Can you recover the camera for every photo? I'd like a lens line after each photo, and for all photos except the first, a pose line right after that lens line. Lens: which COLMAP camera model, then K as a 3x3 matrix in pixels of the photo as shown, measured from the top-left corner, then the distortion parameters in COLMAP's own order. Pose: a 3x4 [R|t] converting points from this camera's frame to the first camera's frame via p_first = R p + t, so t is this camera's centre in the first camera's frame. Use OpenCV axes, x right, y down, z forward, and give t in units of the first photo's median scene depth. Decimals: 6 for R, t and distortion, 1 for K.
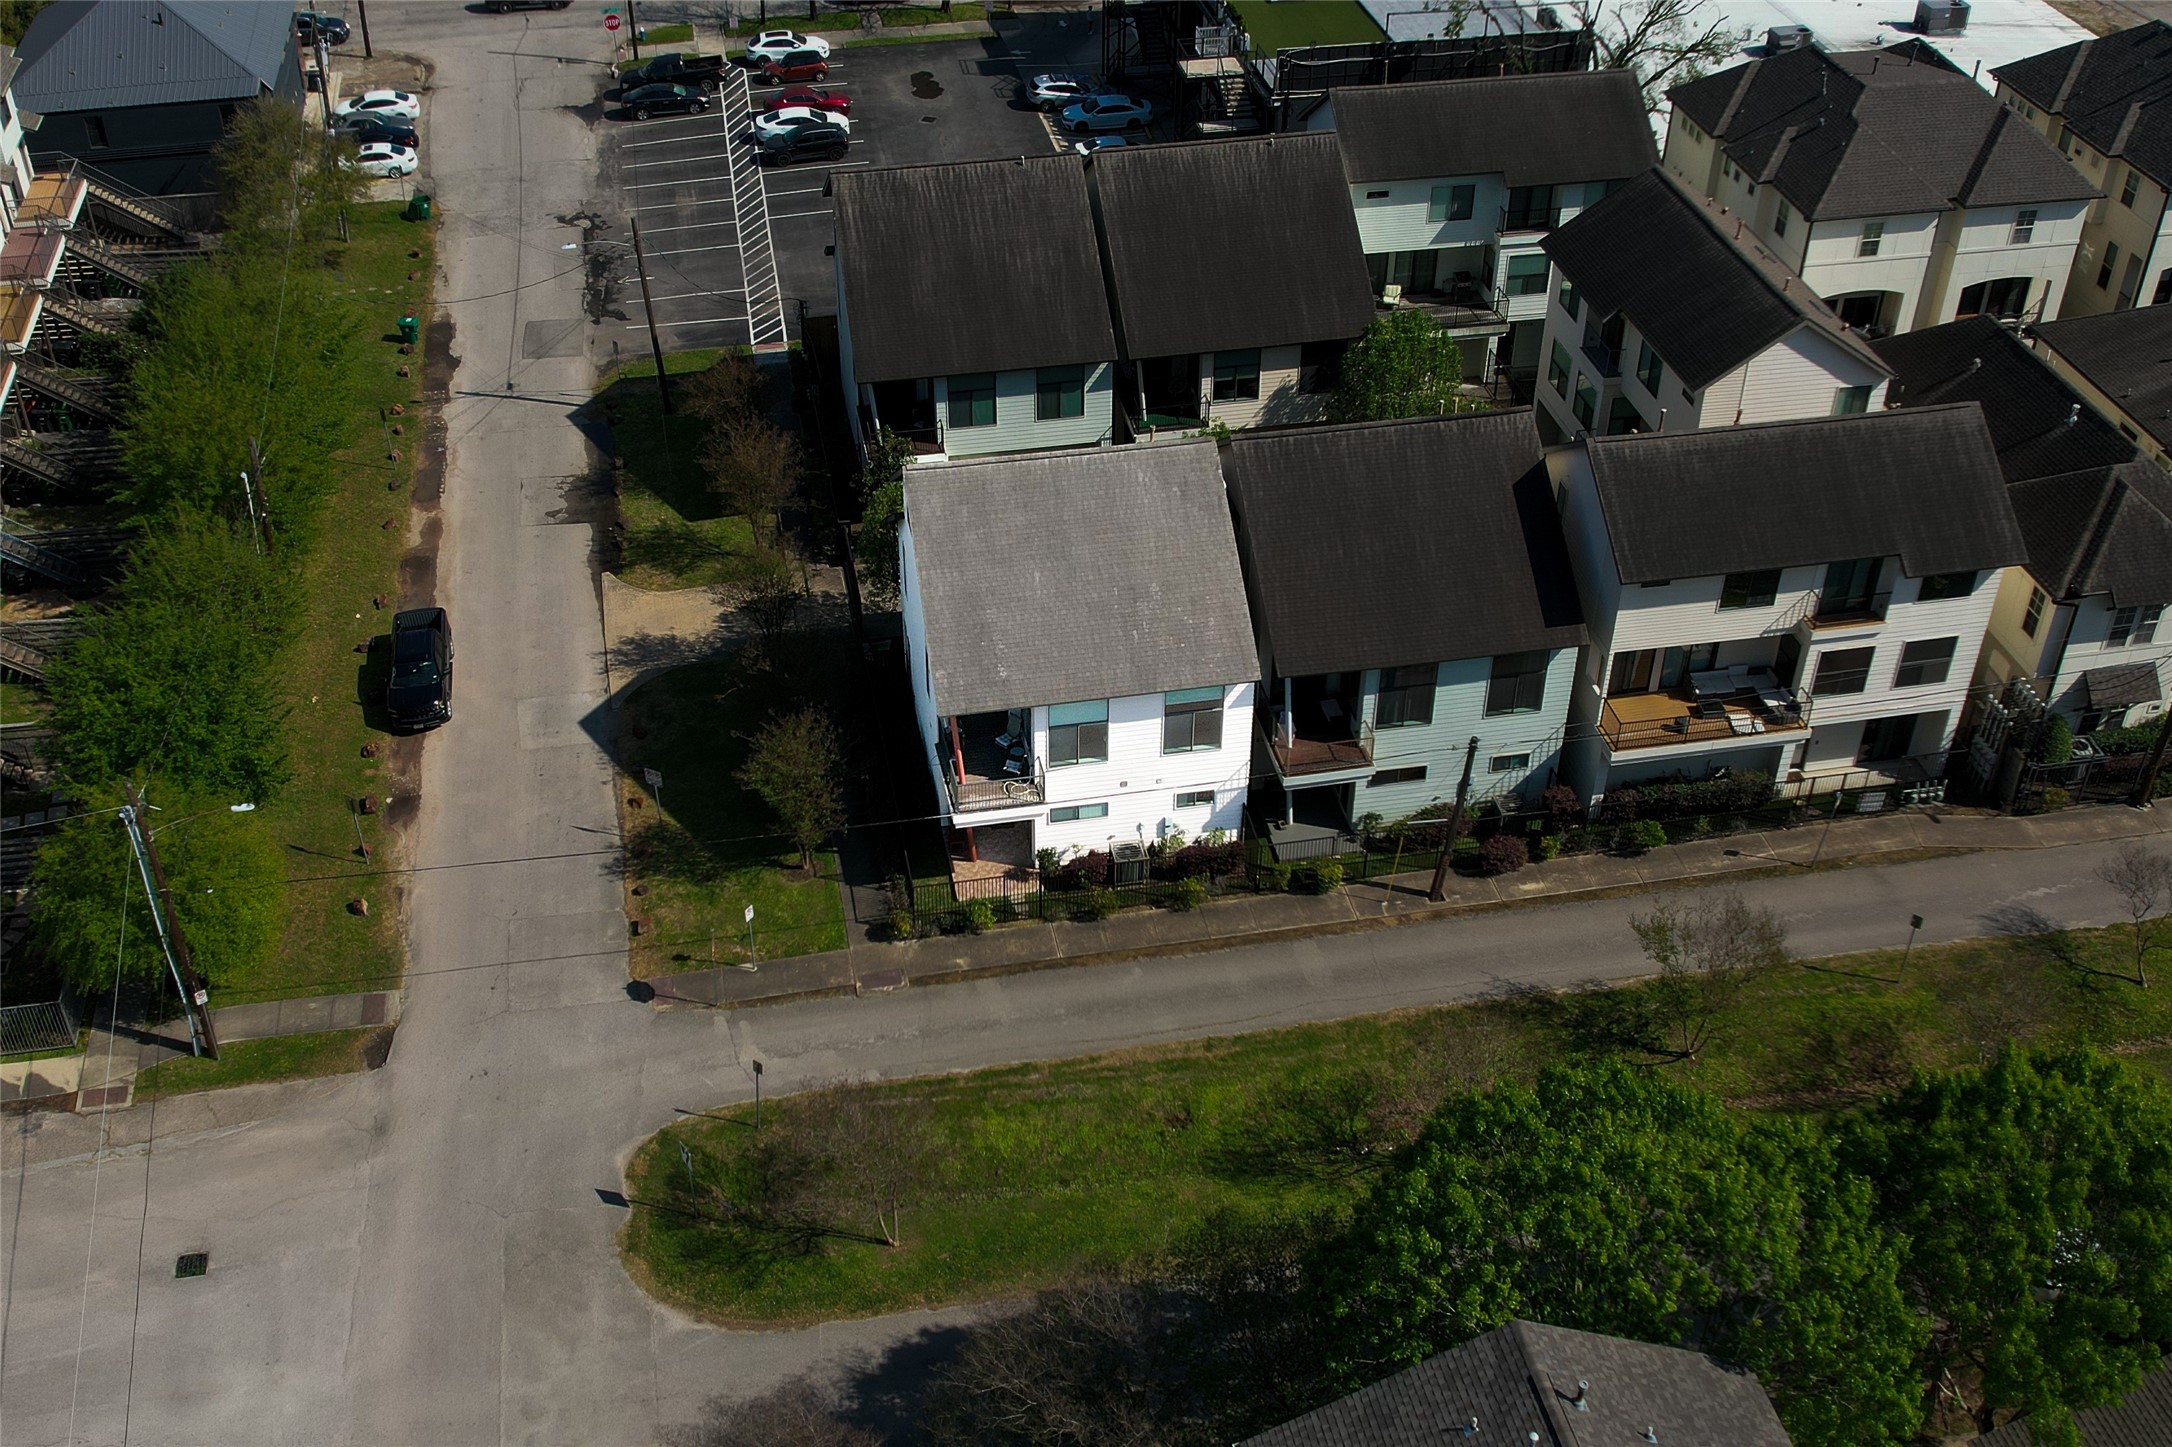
lens RADIAL K [[2223.2, 0, 1056.7], [0, 2223.2, 734.1], [0, 0, 1]] dist [-0.044680, 0.000000]
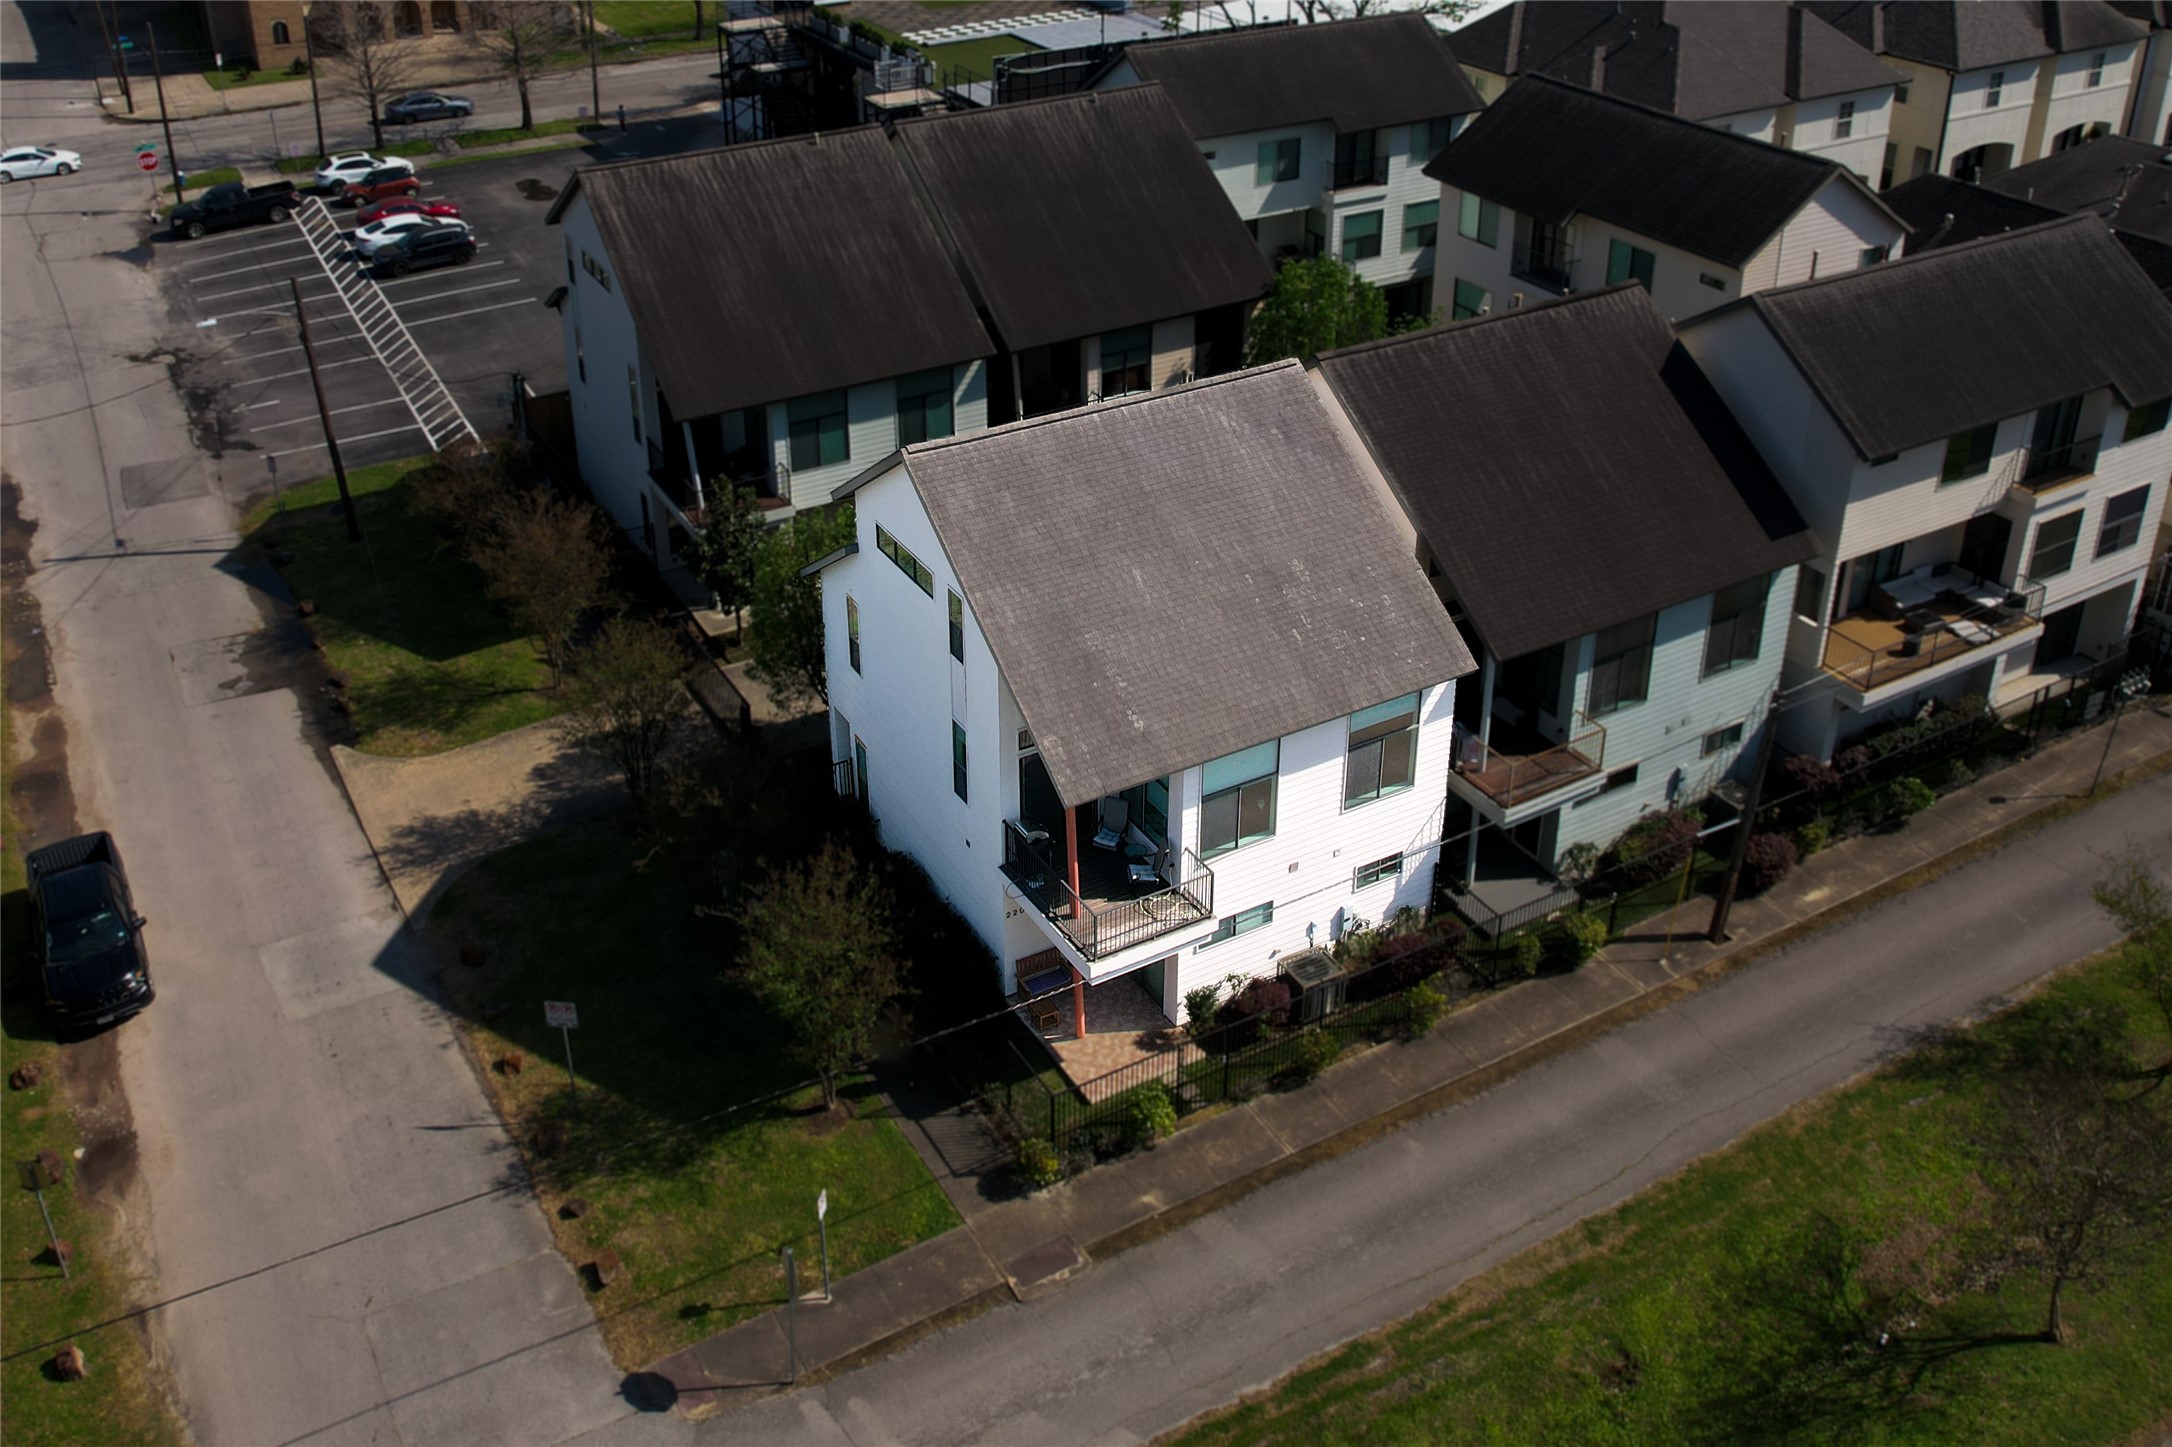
lens RADIAL K [[1956.8, 0, 1053.2], [0, 1956.8, 455.8], [0, 0, 1]] dist [-0.063398, 0.036223]
pose [[0.945310, -0.138131, 0.295479, -0.187973], [0.200904, 0.960240, -0.193848, 0.002603], [-0.256955, 0.242609, 0.935476, 0.423686]]
